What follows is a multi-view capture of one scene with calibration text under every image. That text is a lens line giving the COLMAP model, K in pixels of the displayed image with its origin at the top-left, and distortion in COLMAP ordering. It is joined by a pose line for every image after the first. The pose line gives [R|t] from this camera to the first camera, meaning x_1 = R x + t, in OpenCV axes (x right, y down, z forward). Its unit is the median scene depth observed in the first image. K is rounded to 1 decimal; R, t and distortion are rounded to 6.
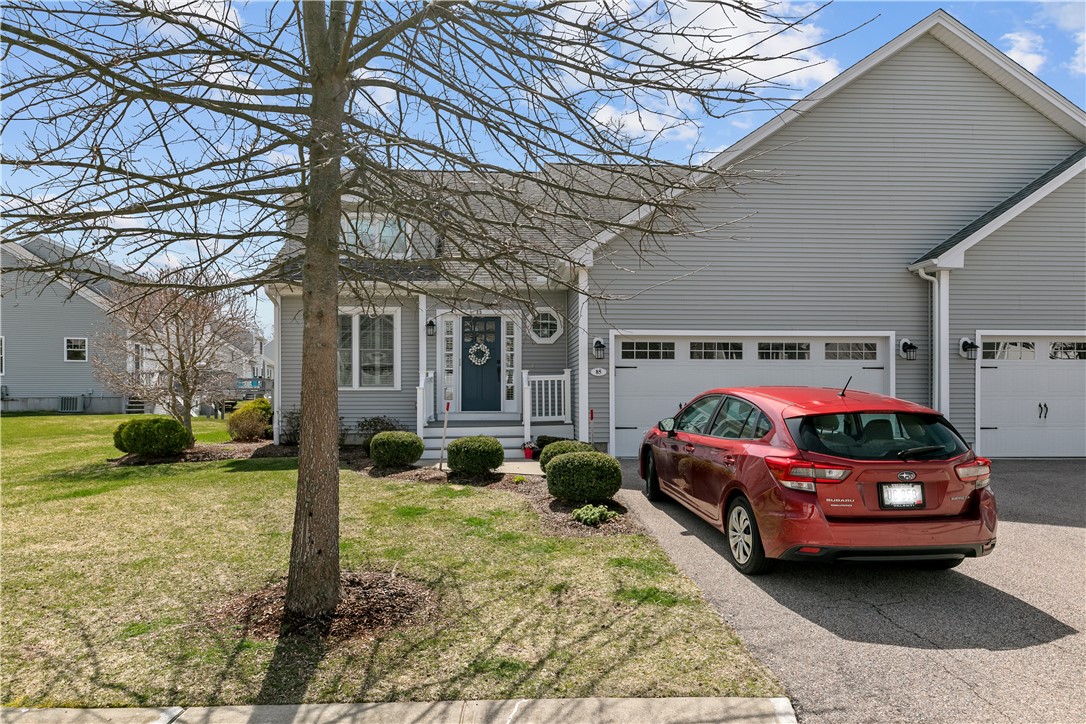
lens RADIAL K [[713.6, 0, 534.4], [0, 713.6, 368.1], [0, 0, 1]] dist [0.003371, 0.000032]
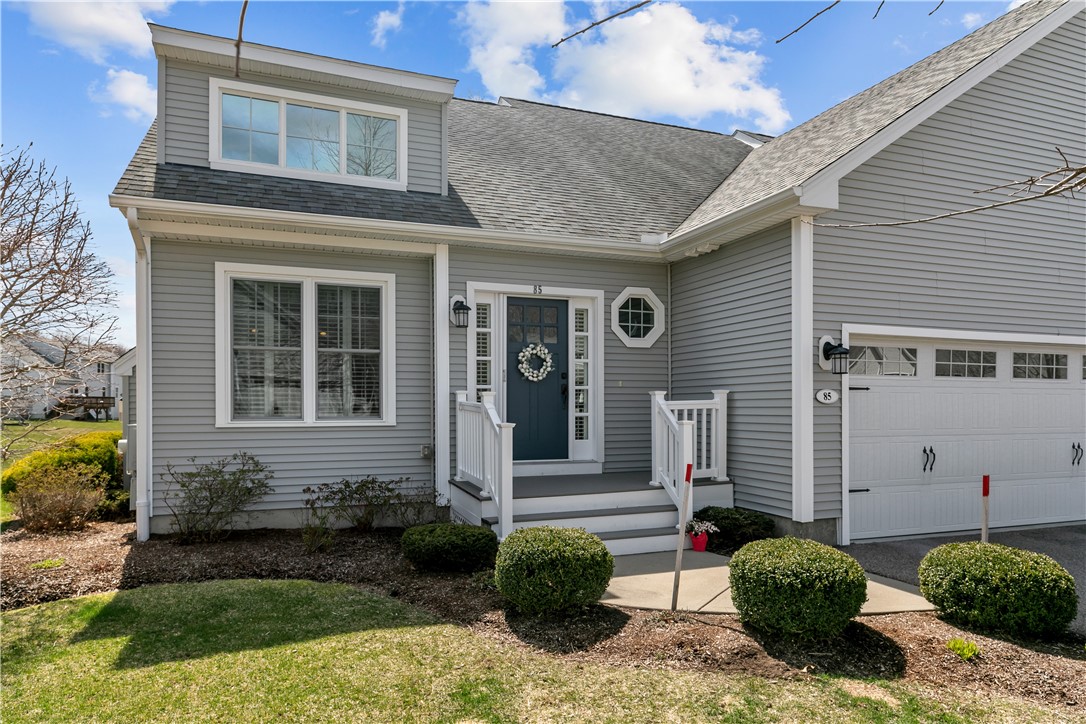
lens RADIAL K [[713.6, 0, 554.3], [0, 713.6, 396.2], [0, 0, 1]] dist [0.003371, 0.000032]
pose [[0.947522, 0.004658, 0.319656, -0.249400], [-0.010256, 0.999822, 0.015830, -0.001339], [-0.319526, -0.018278, 0.947401, 0.441760]]
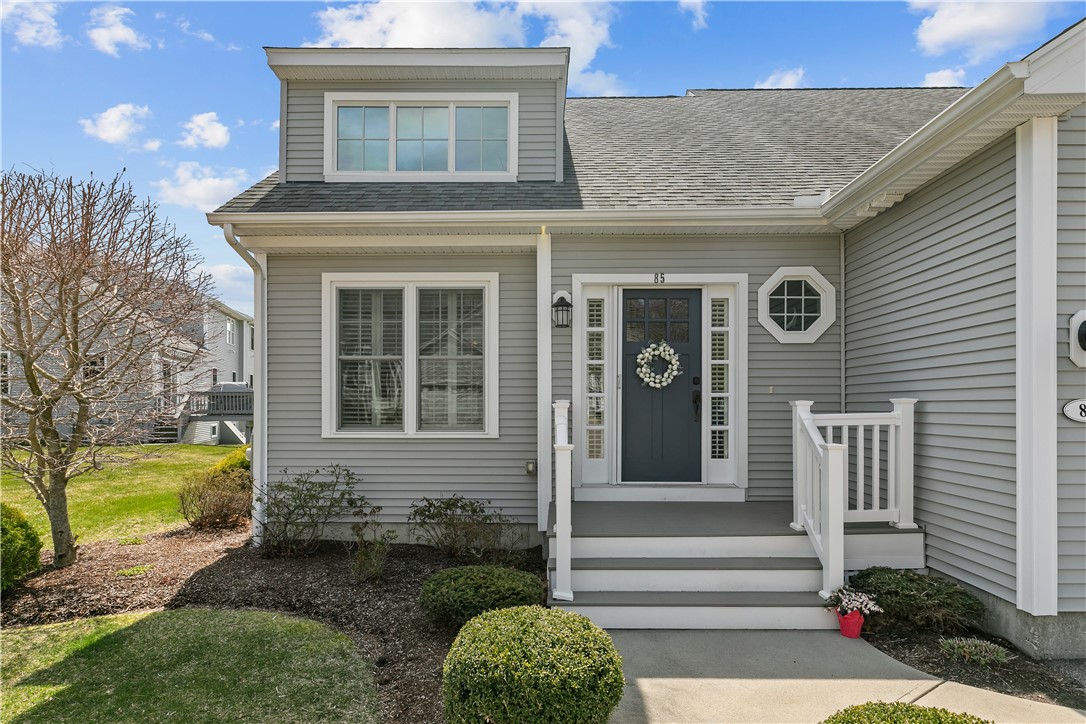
lens RADIAL K [[624.2, 0, 542.5], [0, 624.2, 400.3], [0, 0, 1]] dist [0.003275, -0.000747]
pose [[0.997337, 0.000689, -0.072922, -0.125322], [0.001037, 0.999720, 0.023629, -0.005900], [0.072918, -0.023642, 0.997058, 0.567131]]
